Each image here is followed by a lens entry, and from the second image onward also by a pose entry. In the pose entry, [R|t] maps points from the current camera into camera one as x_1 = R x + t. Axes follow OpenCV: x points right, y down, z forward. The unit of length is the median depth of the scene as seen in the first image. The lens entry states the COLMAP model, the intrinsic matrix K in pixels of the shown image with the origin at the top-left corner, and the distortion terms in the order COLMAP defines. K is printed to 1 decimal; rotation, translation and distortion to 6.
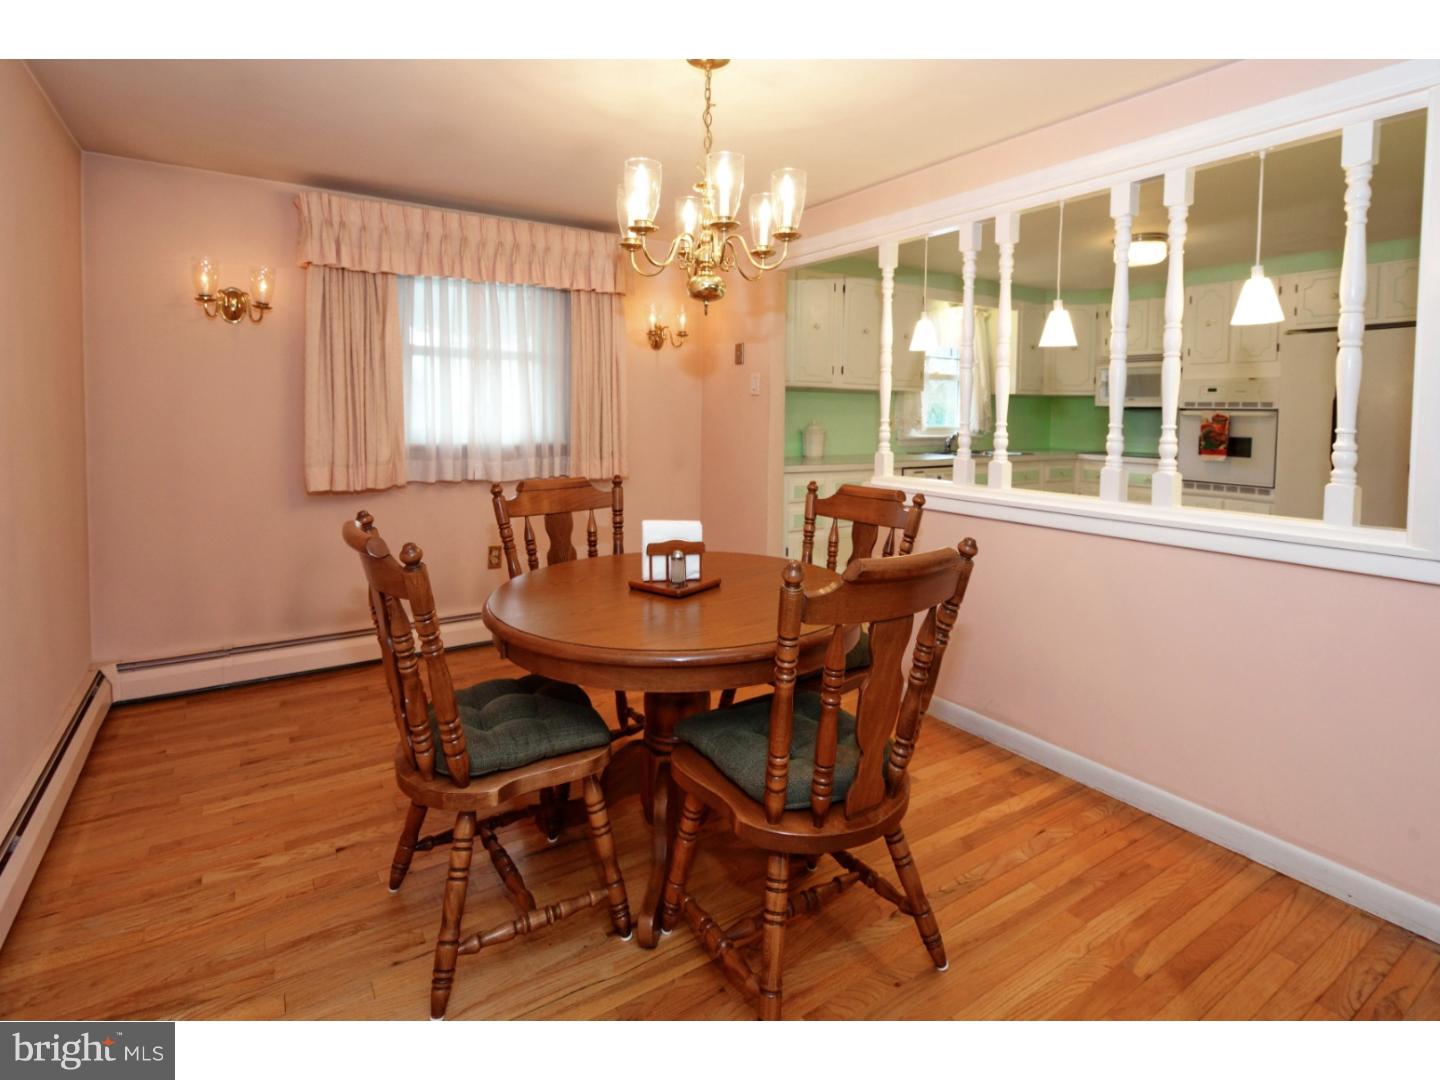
lens RADIAL K [[703.4, 0, 714.6], [0, 703.4, 441.7], [0, 0, 1]] dist [-0.002938, -0.001979]
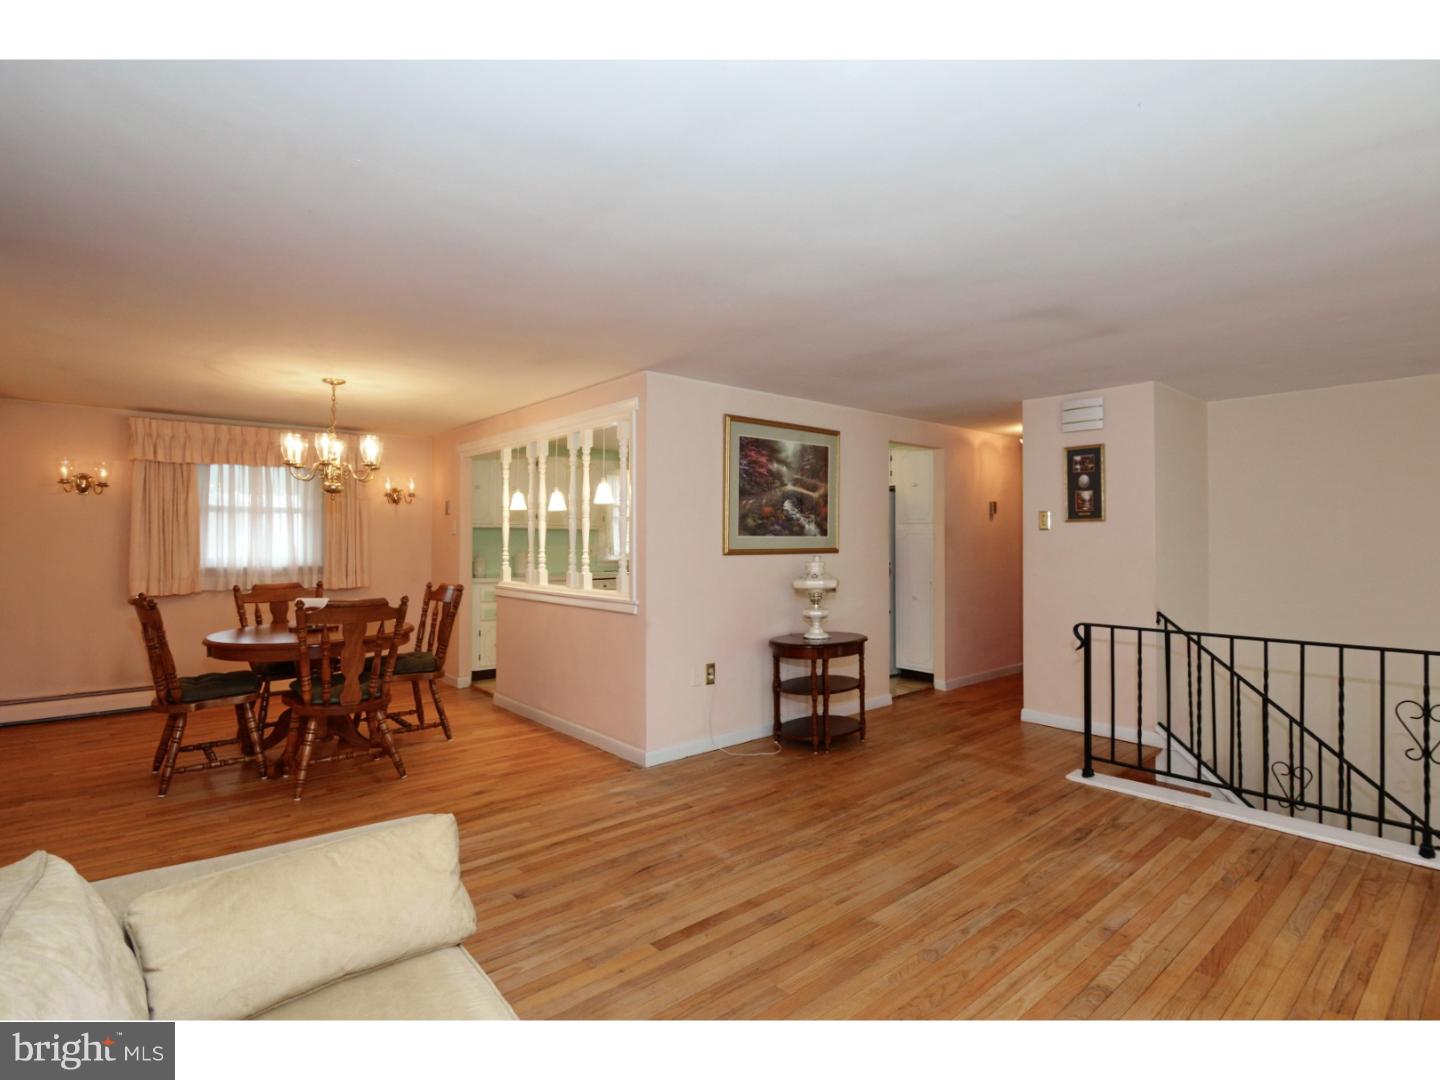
lens RADIAL K [[703.4, 0, 755.4], [0, 703.4, 532.8], [0, 0, 1]] dist [-0.002938, -0.001979]
pose [[0.987864, -0.005442, 0.155225, 0.502198], [0.014397, 0.998292, -0.056619, 0.030938], [-0.154652, 0.058167, 0.986255, -0.699068]]
